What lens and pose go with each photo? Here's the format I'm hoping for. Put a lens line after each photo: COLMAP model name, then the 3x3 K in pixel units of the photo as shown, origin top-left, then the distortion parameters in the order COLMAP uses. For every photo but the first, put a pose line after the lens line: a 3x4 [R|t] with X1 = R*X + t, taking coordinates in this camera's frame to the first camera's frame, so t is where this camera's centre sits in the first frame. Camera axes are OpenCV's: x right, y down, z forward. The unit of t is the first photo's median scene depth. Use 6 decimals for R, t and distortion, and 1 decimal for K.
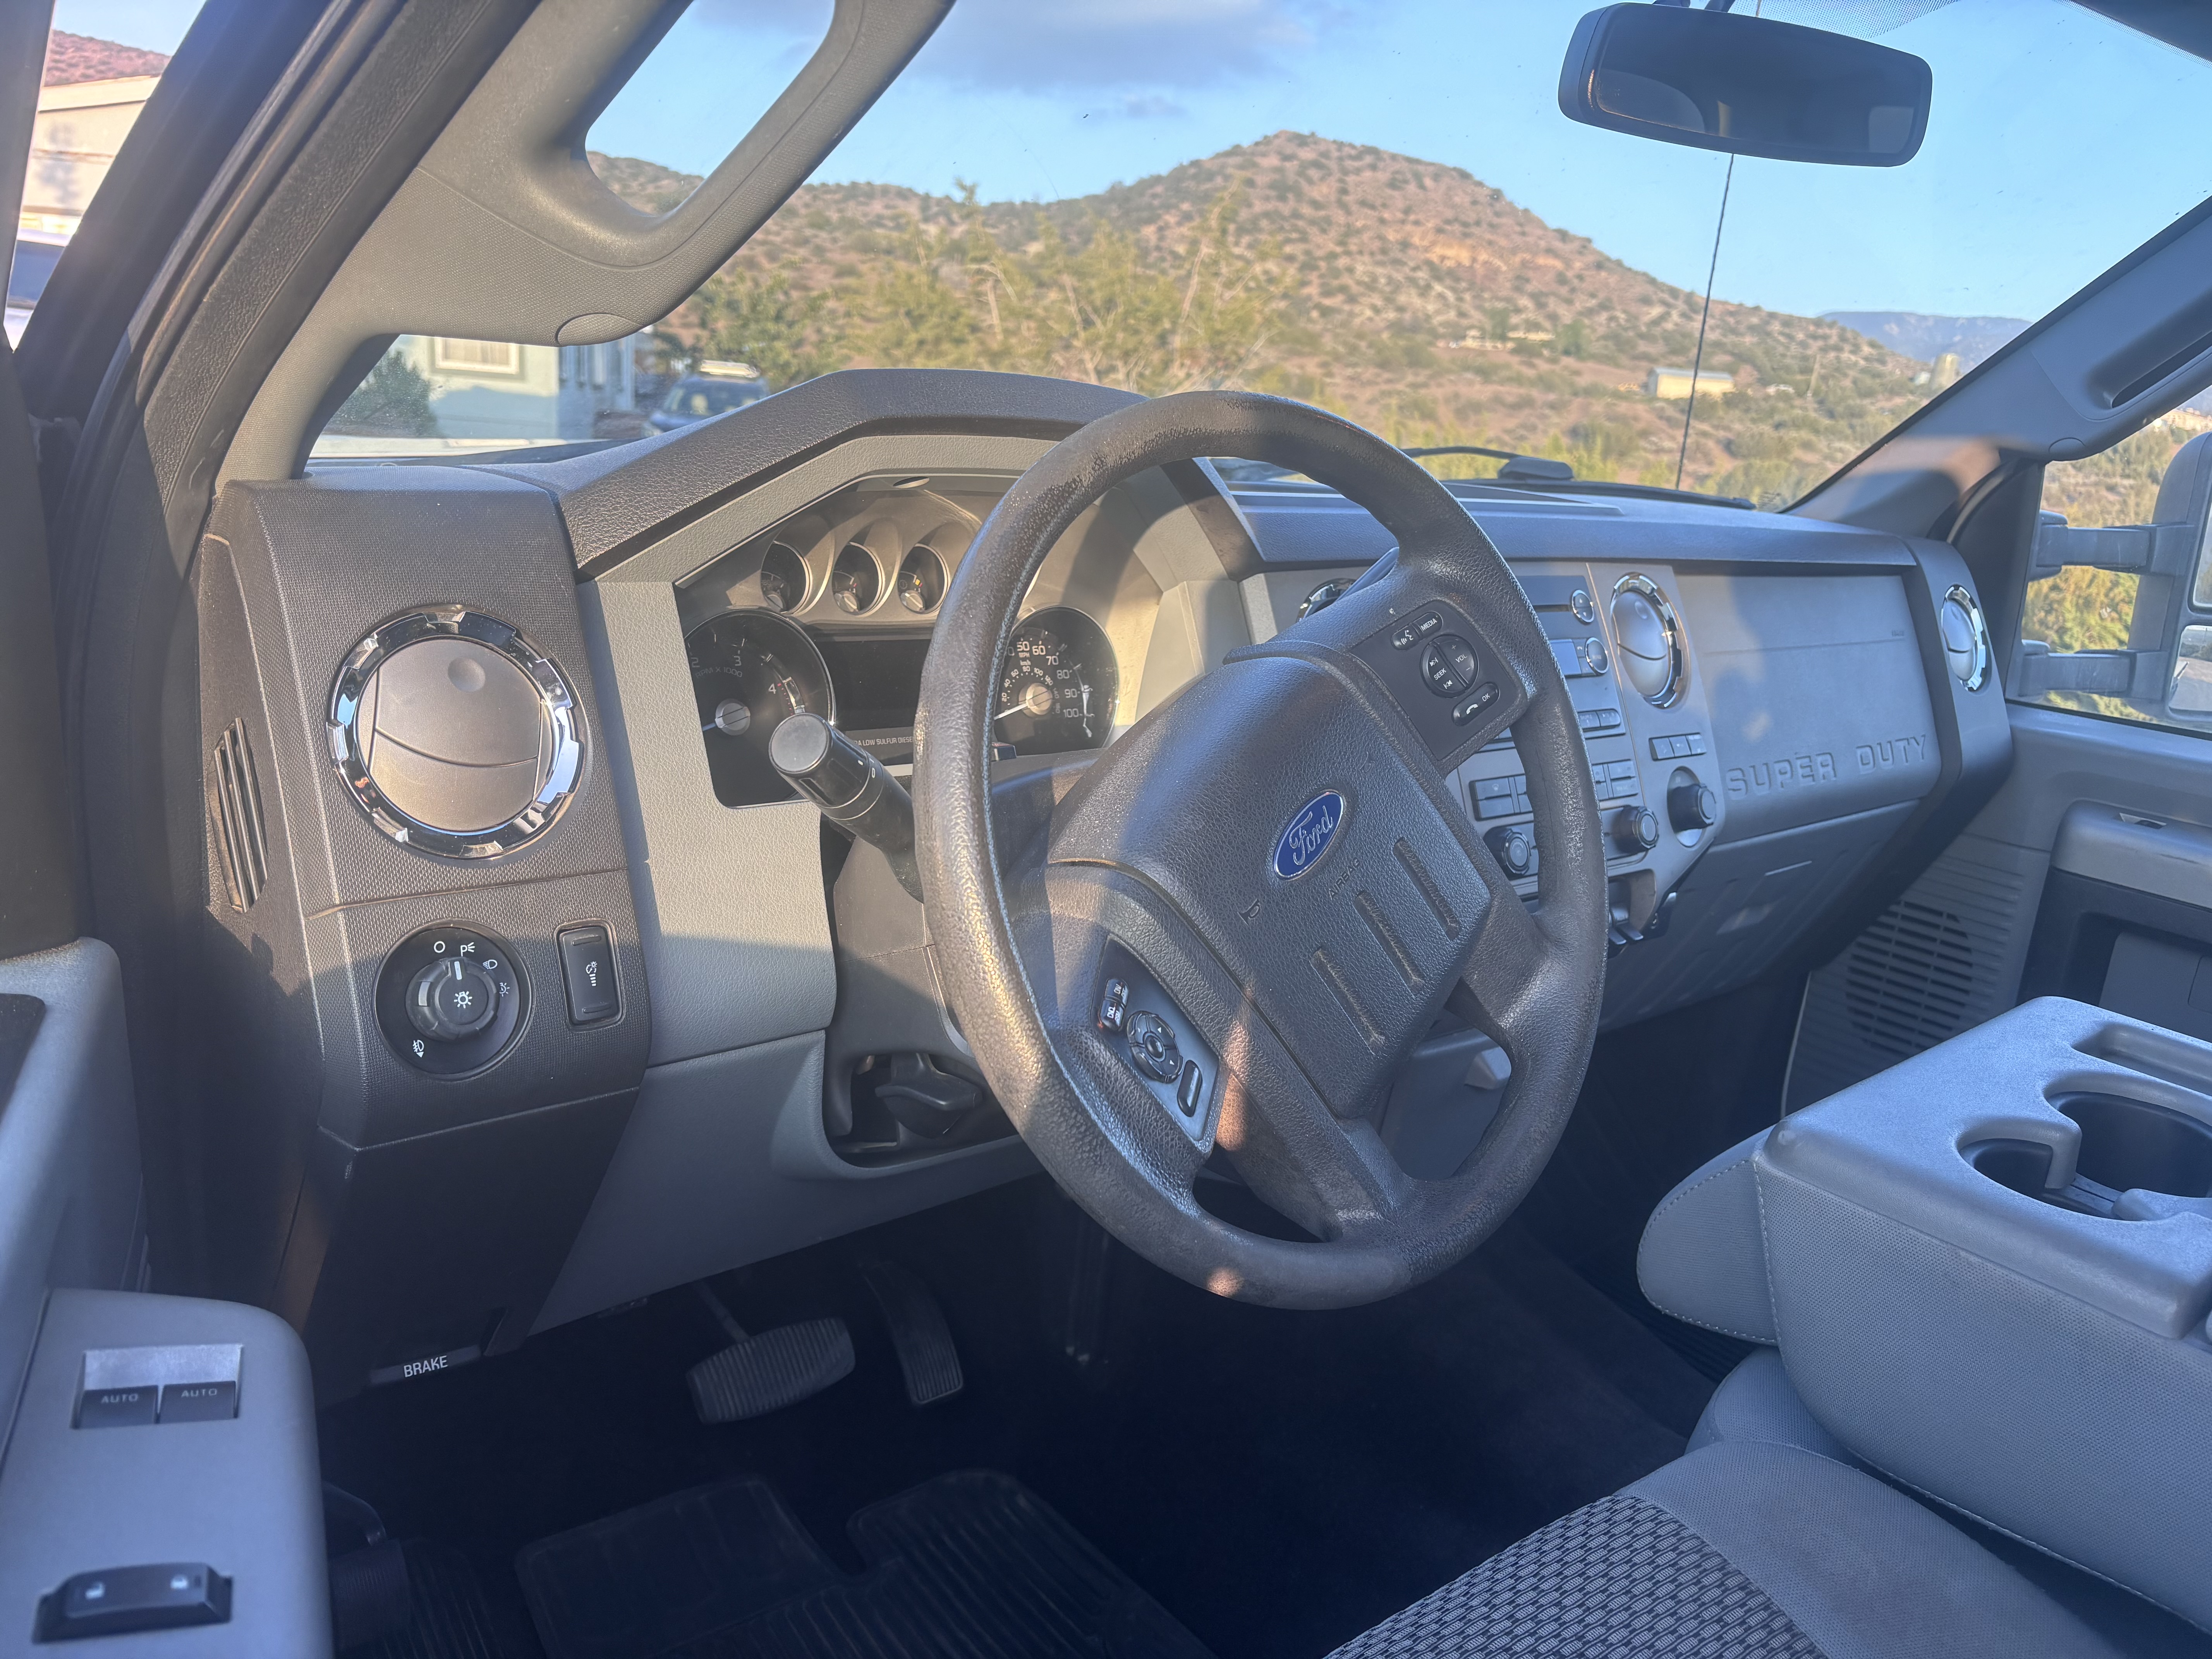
lens RADIAL K [[1644.4, 0, 1101.1], [0, 1644.4, 921.3], [0, 0, 1]] dist [-0.001096, 0.035868]
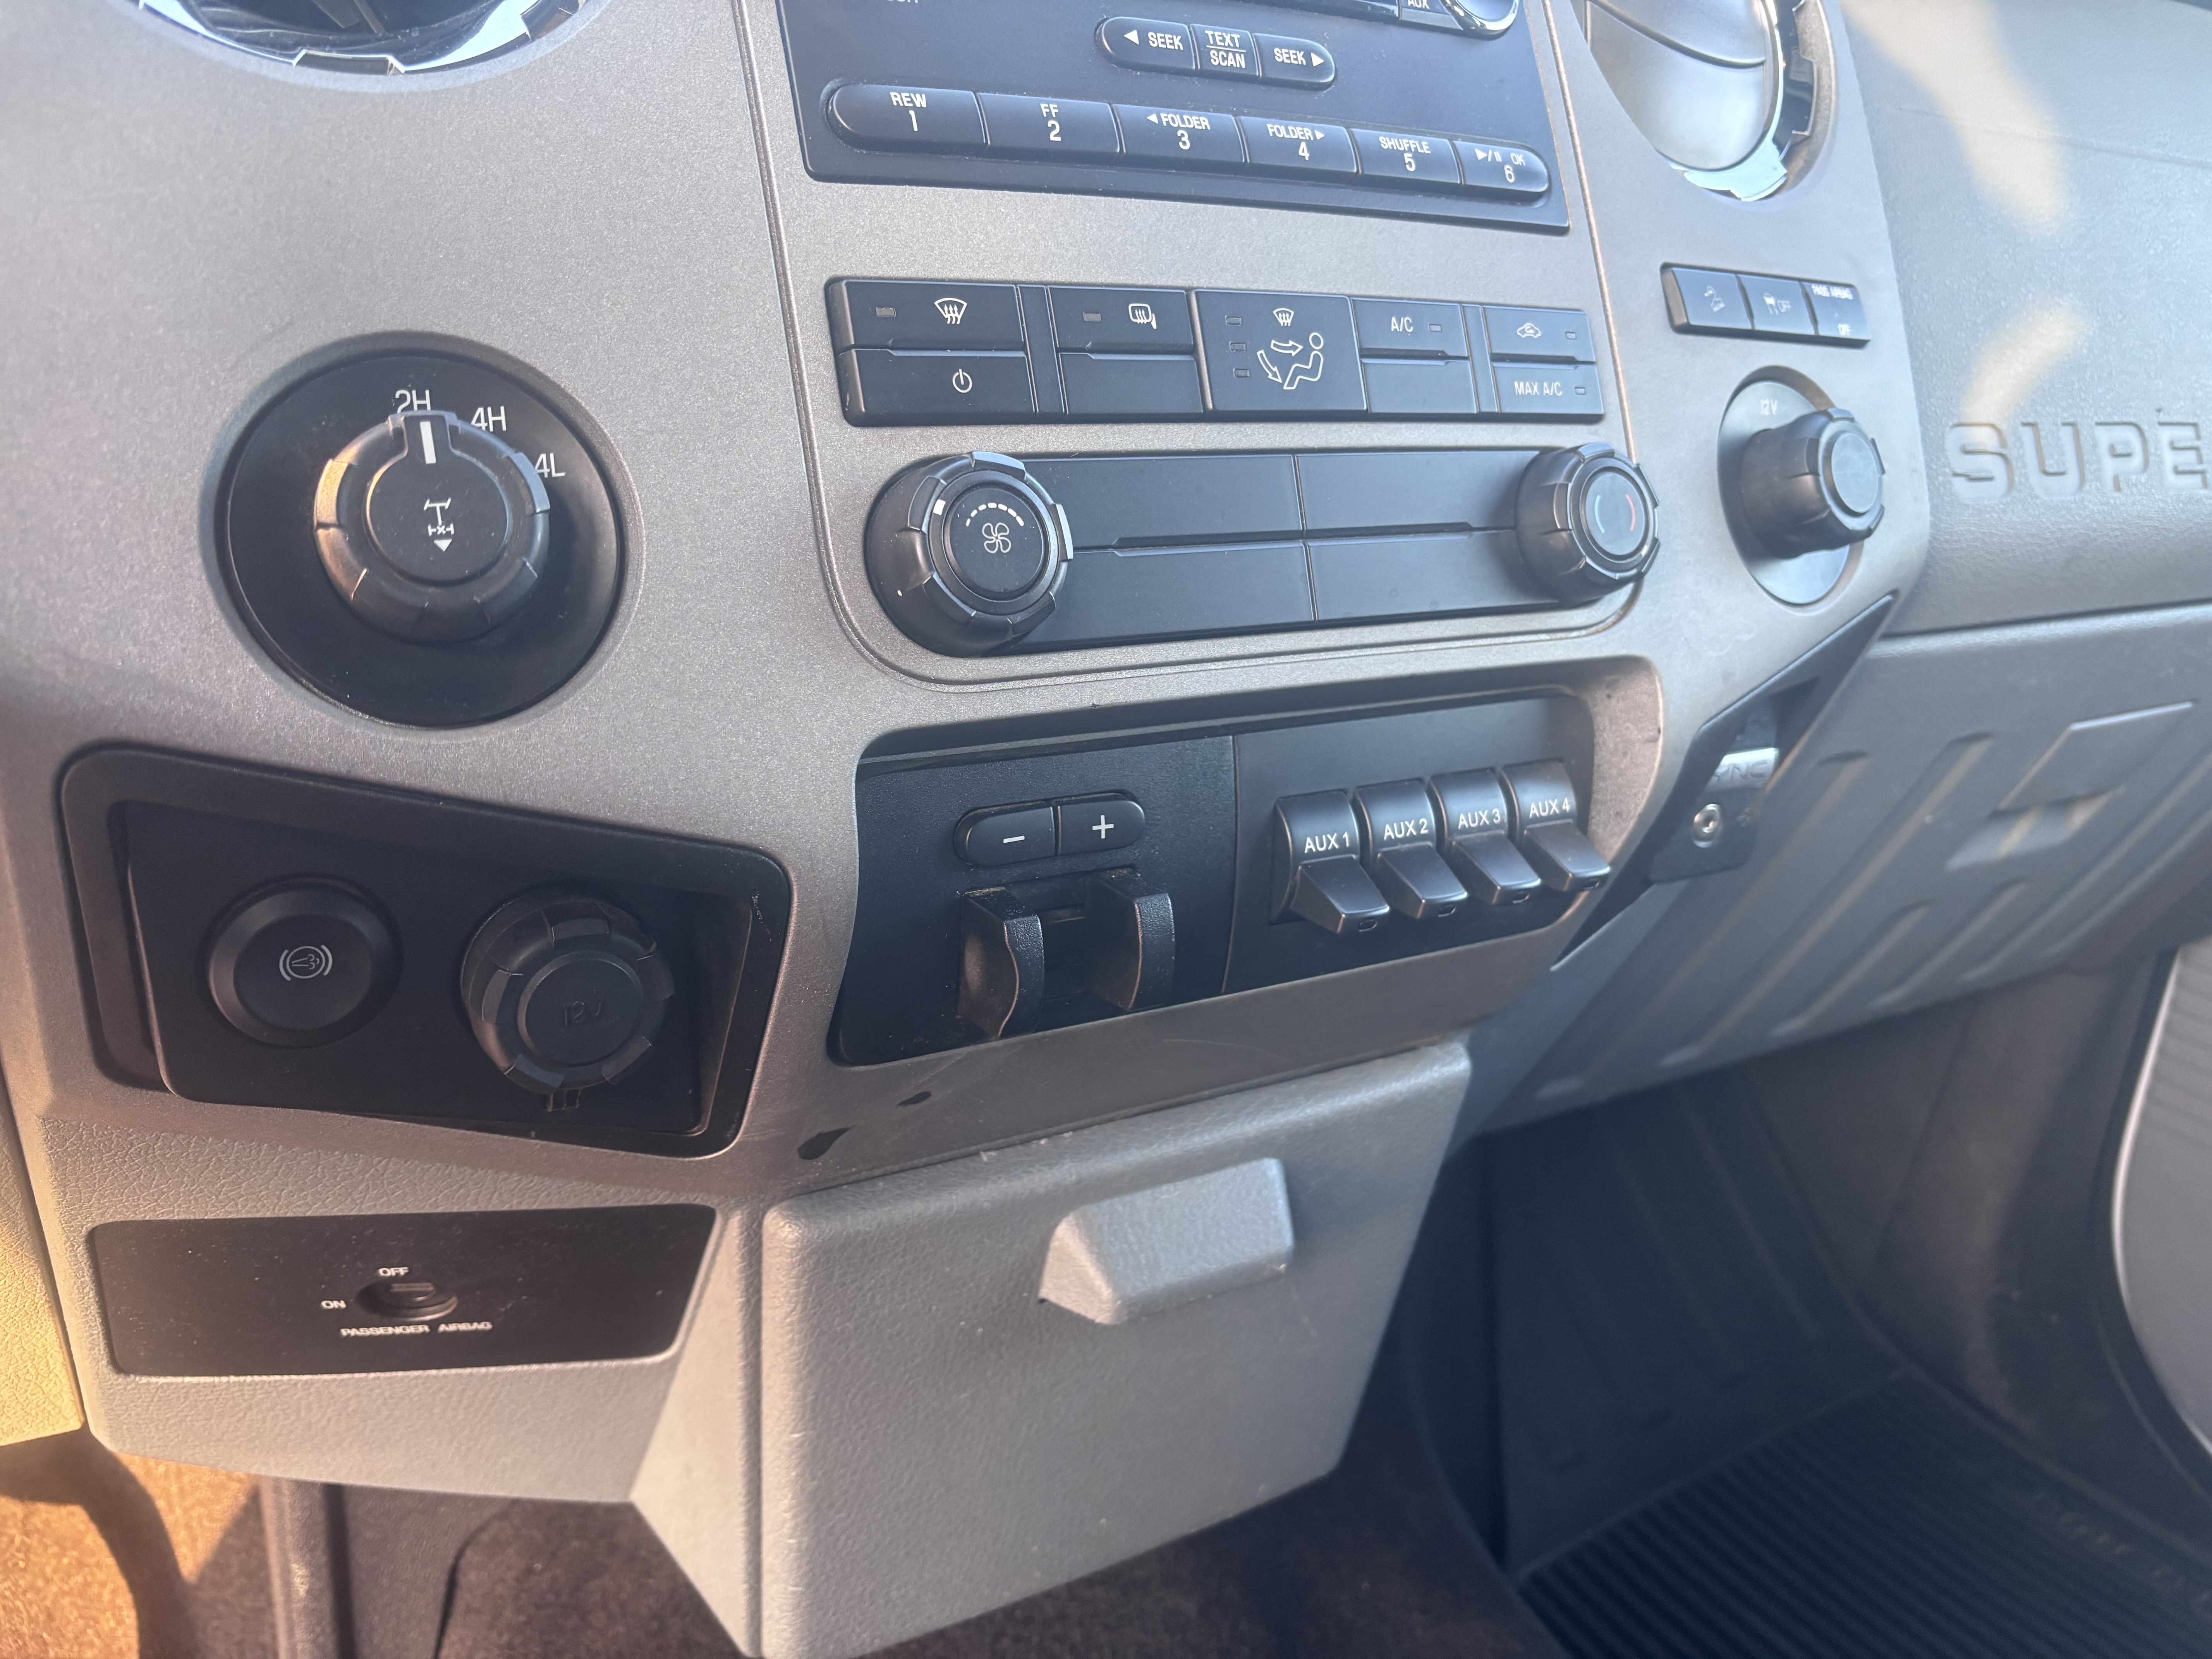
lens RADIAL K [[1692.2, 0, 1105.5], [0, 1692.2, 801.9], [0, 0, 1]] dist [0.004951, 0.000130]
pose [[0.987177, 0.032876, -0.156206, 0.270669], [-0.034464, 0.999378, -0.007466, 0.001799], [0.155864, 0.012754, 0.987696, 0.629602]]
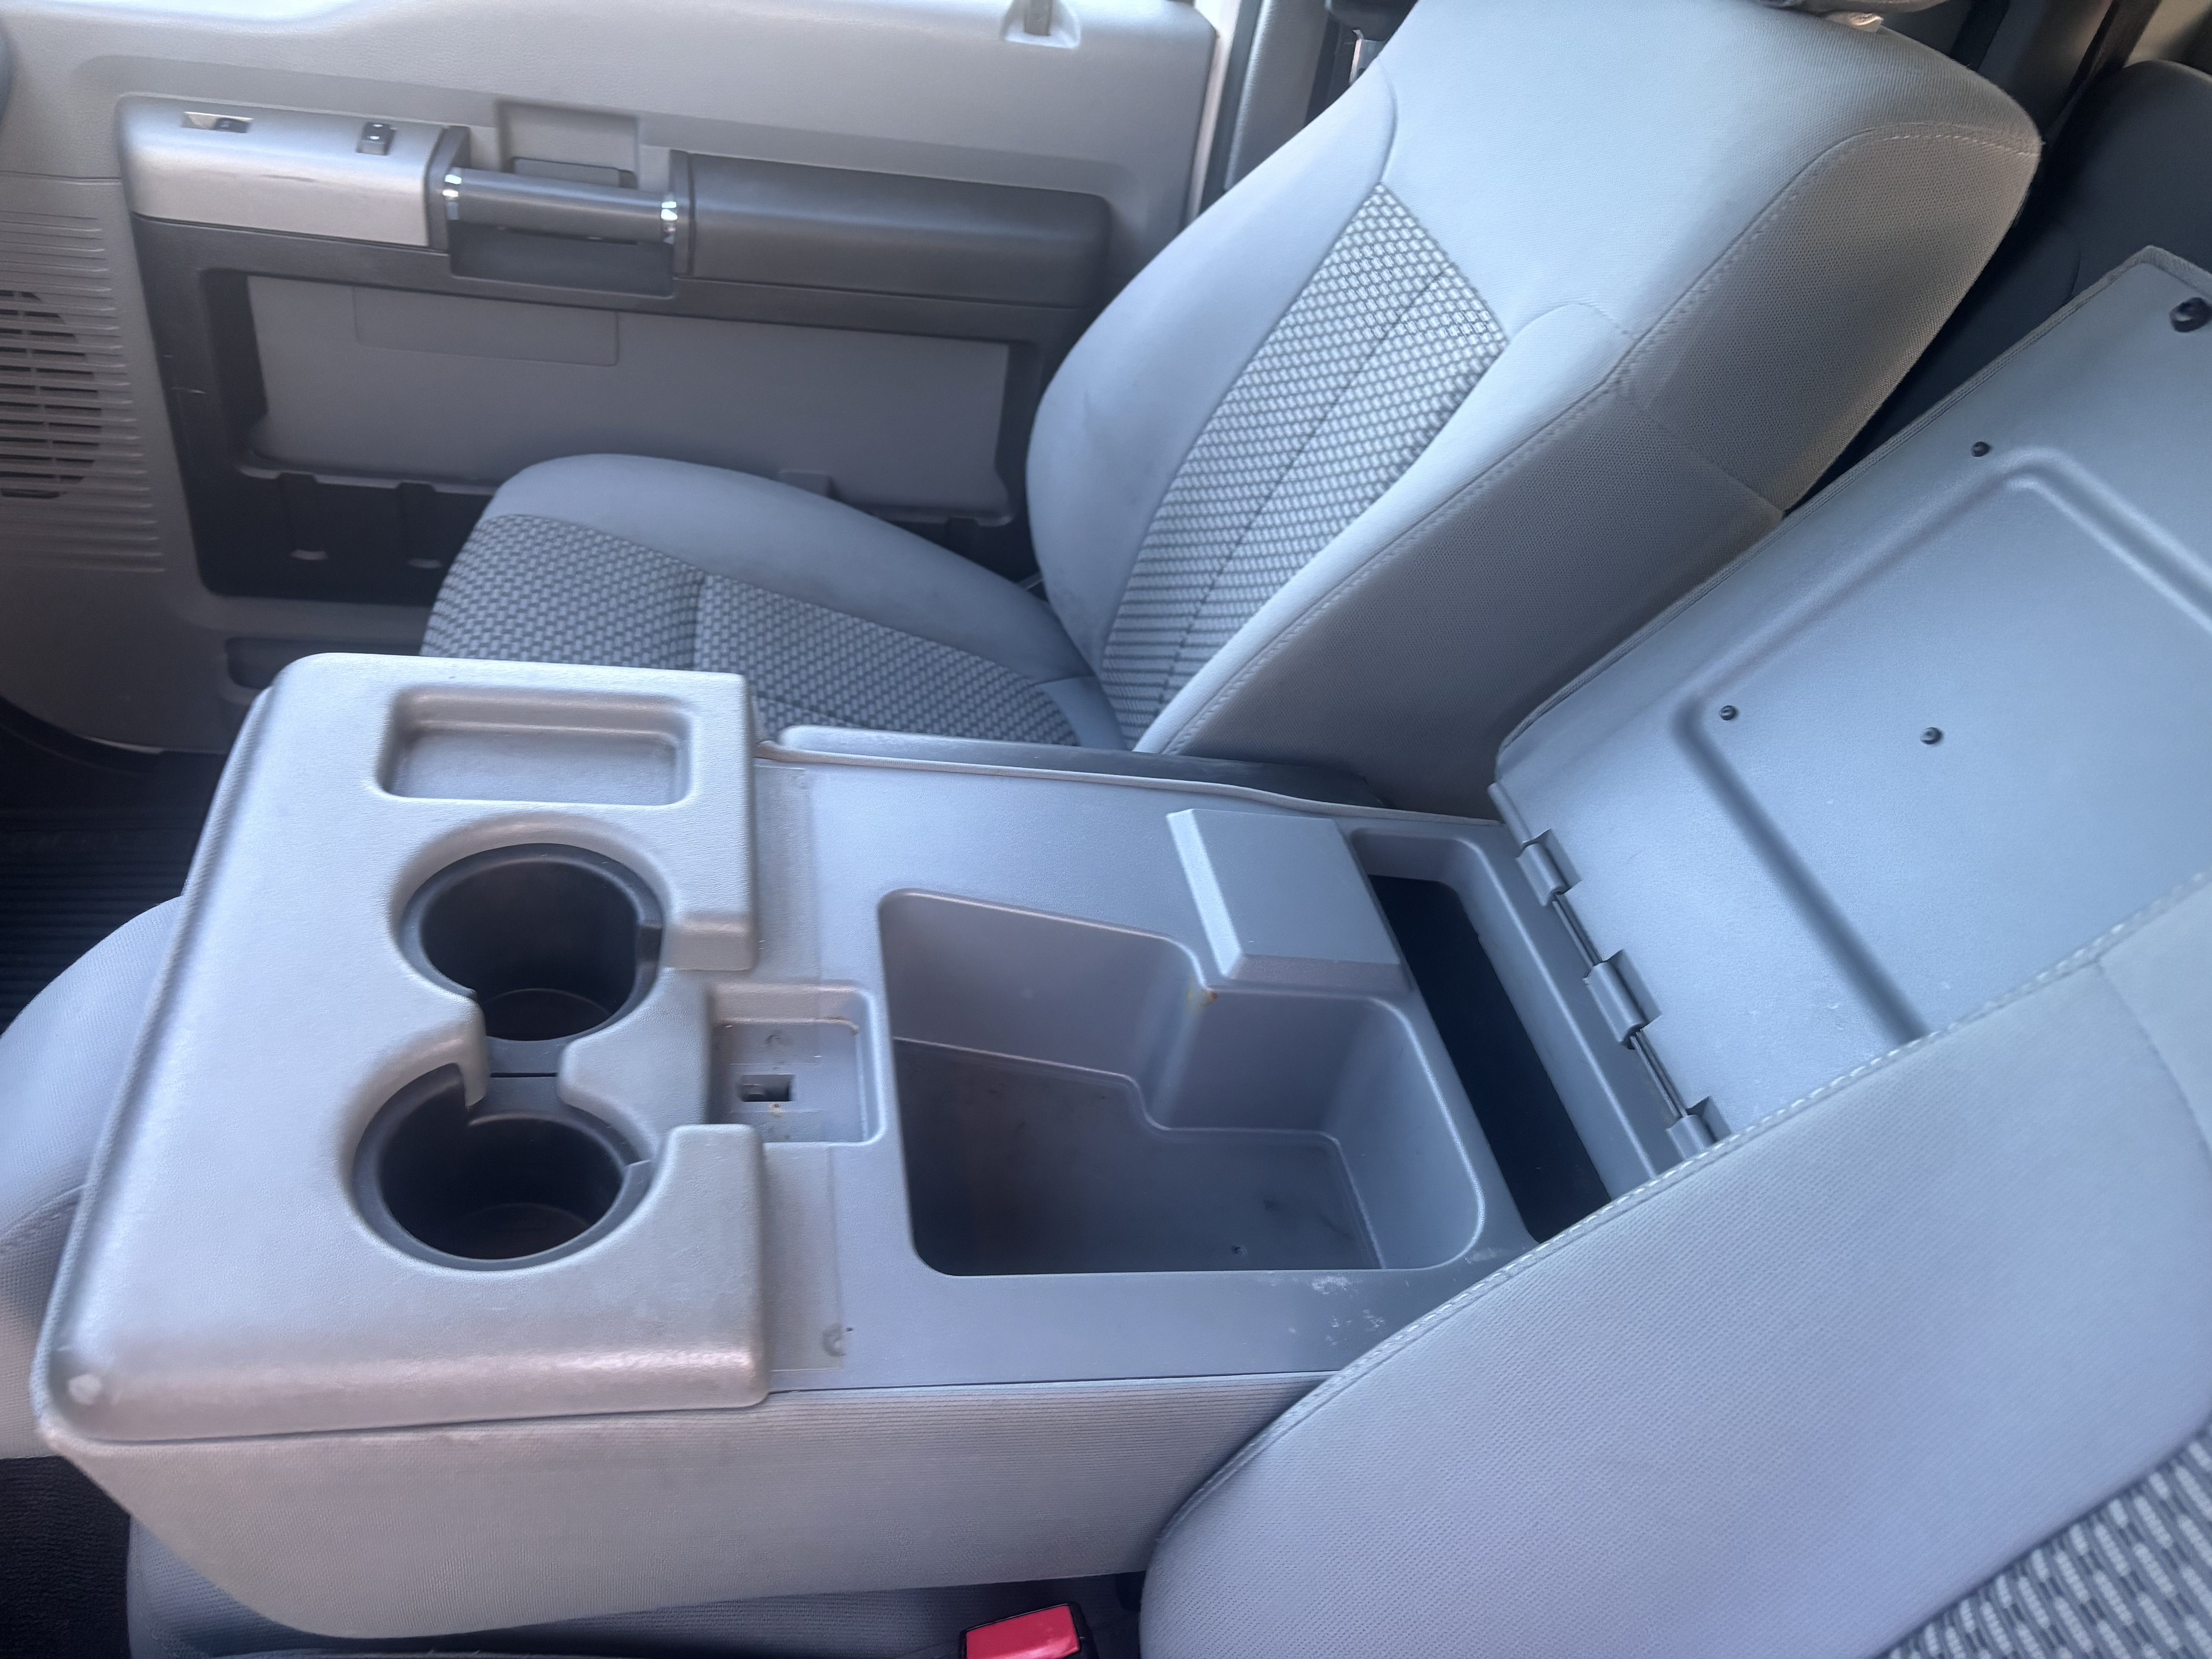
lens RADIAL K [[1664.5, 0, 1089.8], [0, 1664.5, 838.3], [0, 0, 1]] dist [0.030802, -0.038352]
pose [[0.514102, -0.530690, 0.673845, 0.215308], [0.146907, 0.828486, 0.540397, -0.185443], [-0.845055, -0.178827, 0.503888, 0.331538]]
